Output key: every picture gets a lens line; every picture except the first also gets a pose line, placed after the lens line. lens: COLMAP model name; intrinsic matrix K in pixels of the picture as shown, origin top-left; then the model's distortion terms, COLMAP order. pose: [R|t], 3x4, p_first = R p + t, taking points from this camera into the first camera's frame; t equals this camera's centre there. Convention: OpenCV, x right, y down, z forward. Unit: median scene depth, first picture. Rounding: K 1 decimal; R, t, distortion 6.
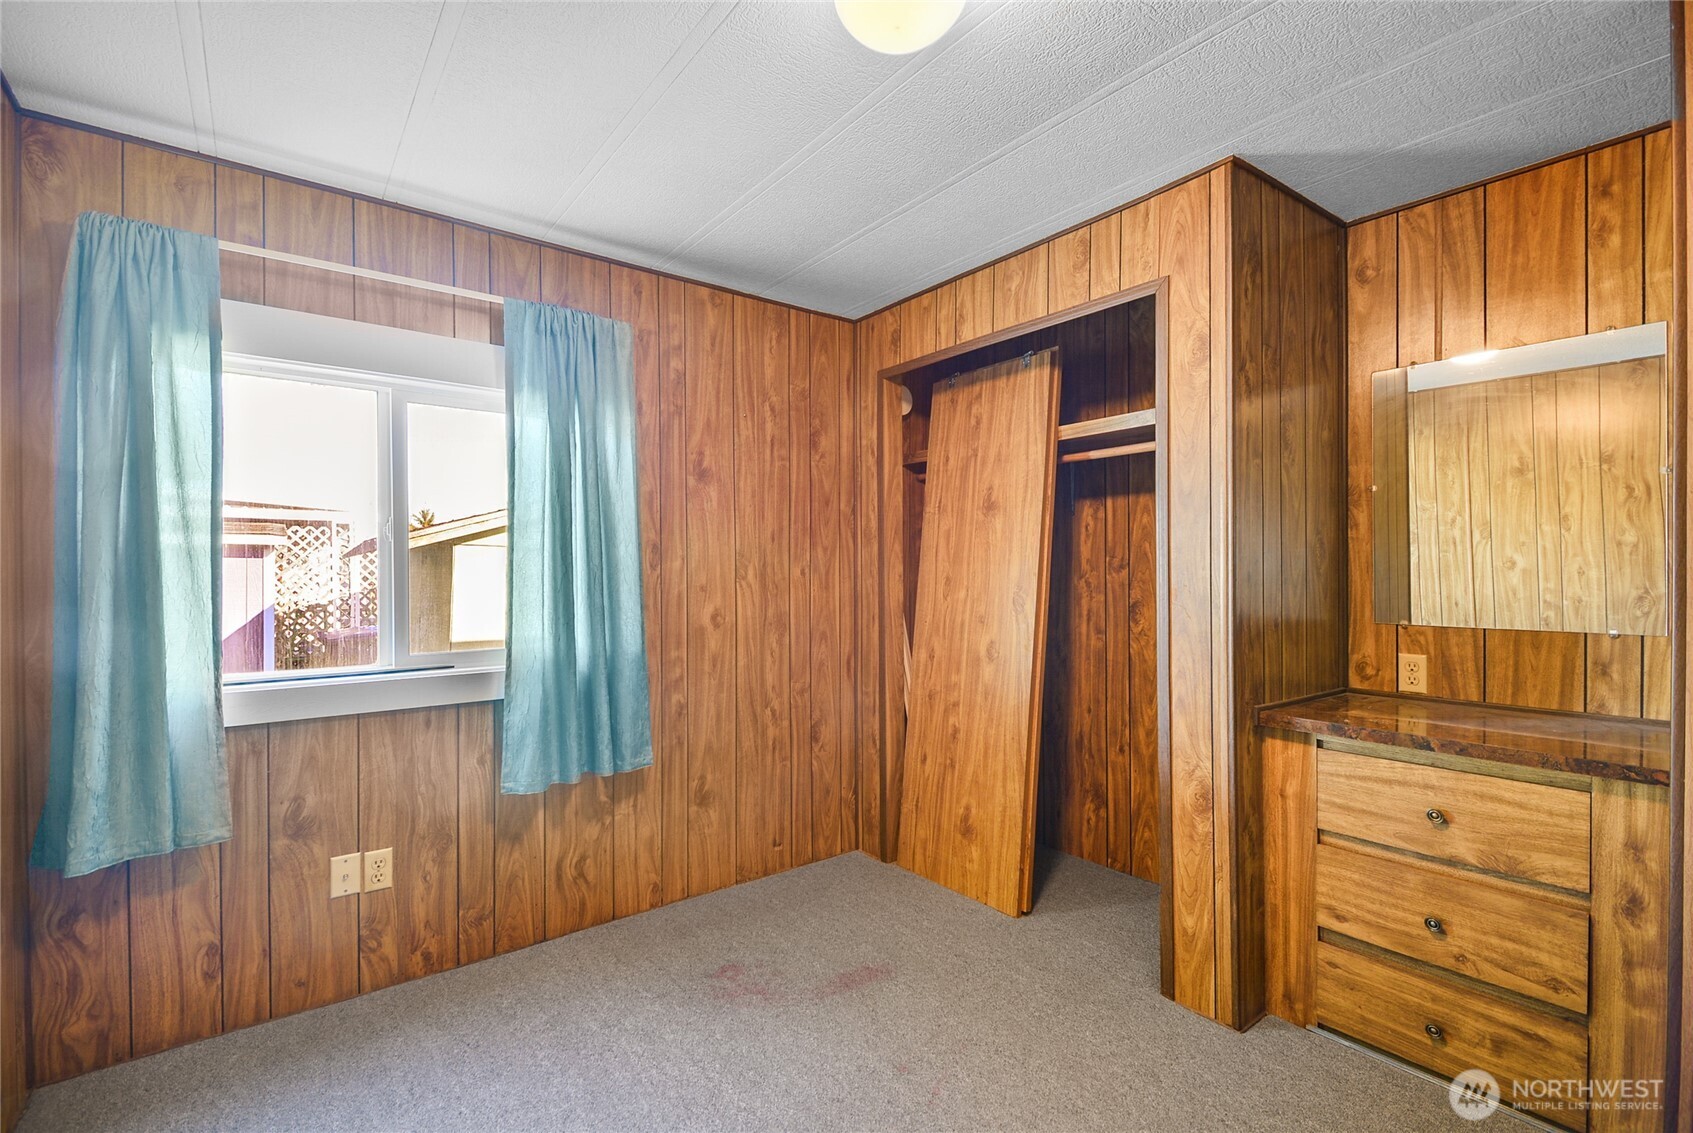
lens RADIAL K [[752.3, 0, 838.0], [0, 752.3, 574.1], [0, 0, 1]] dist [0.030165, -0.021988]
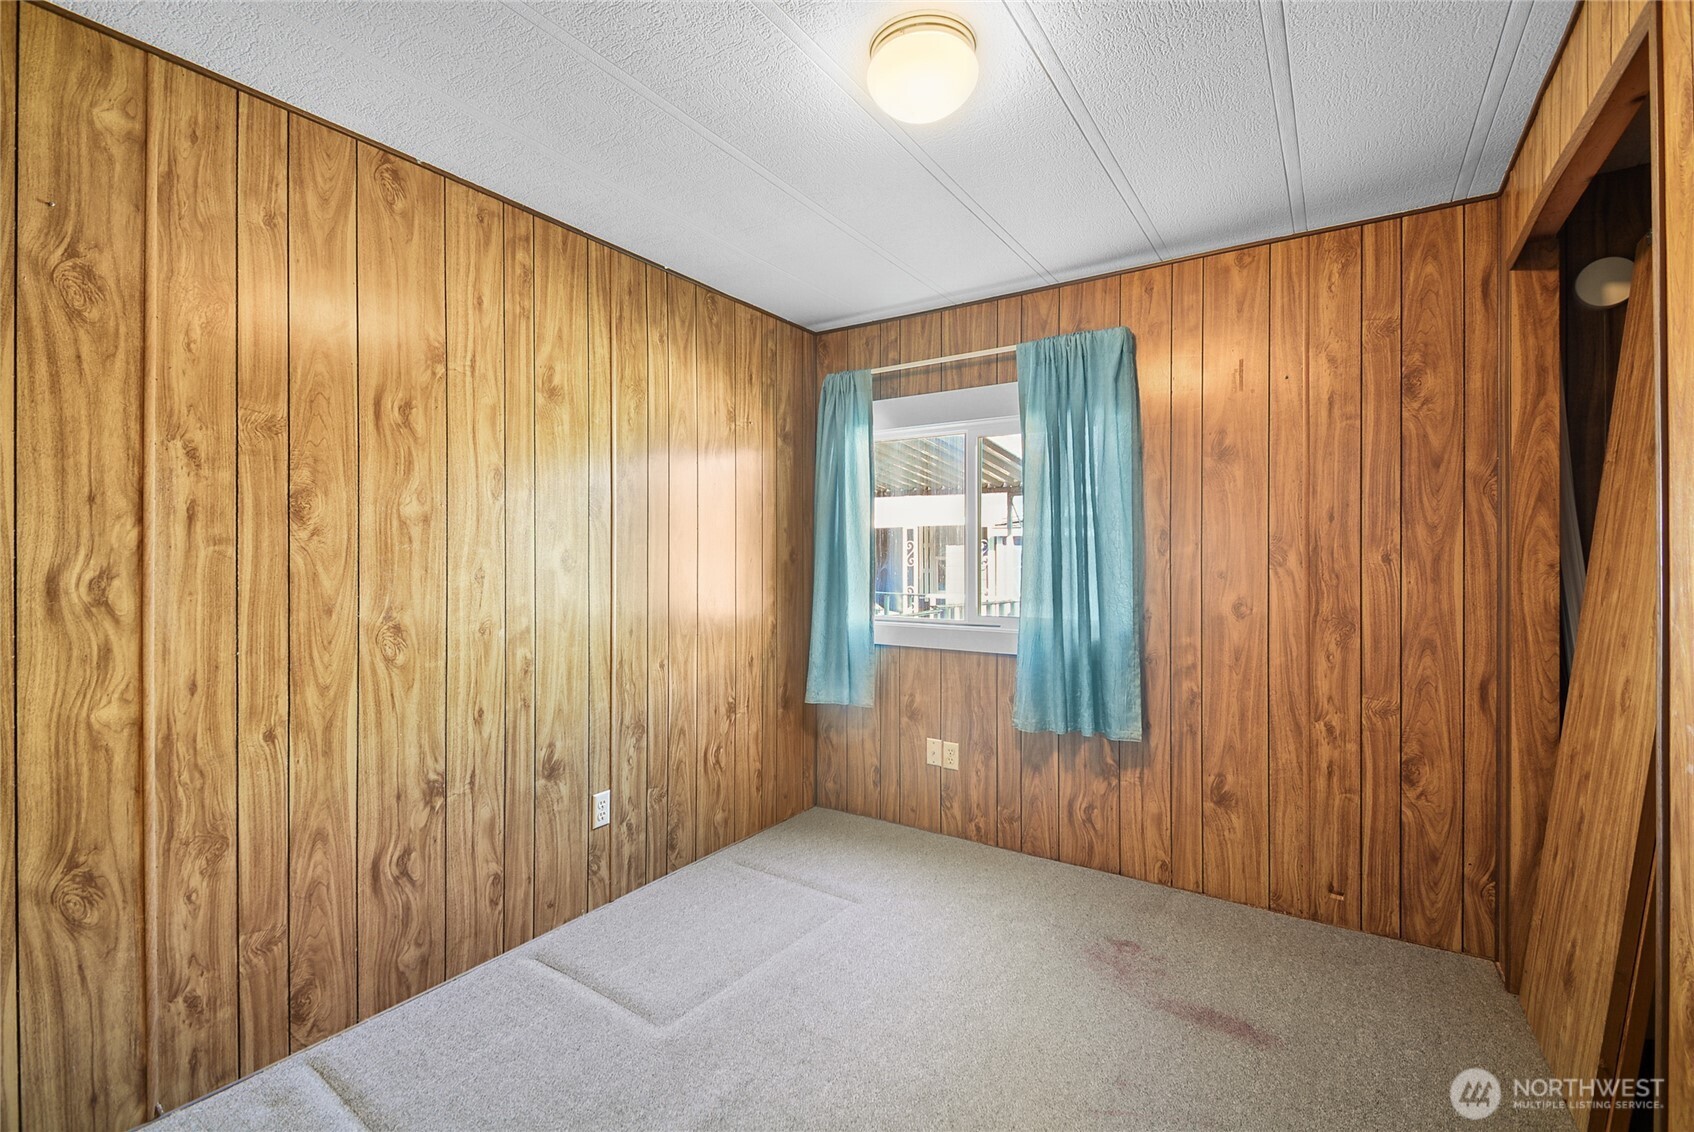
lens RADIAL K [[752.8, 0, 838.4], [0, 752.8, 573.6], [0, 0, 1]] dist [0.030165, -0.021988]
pose [[0.323629, 0.019961, -0.945974, 0.567091], [-0.010199, 0.999793, 0.017607, 0.005335], [0.946129, 0.003949, 0.323765, 0.242715]]
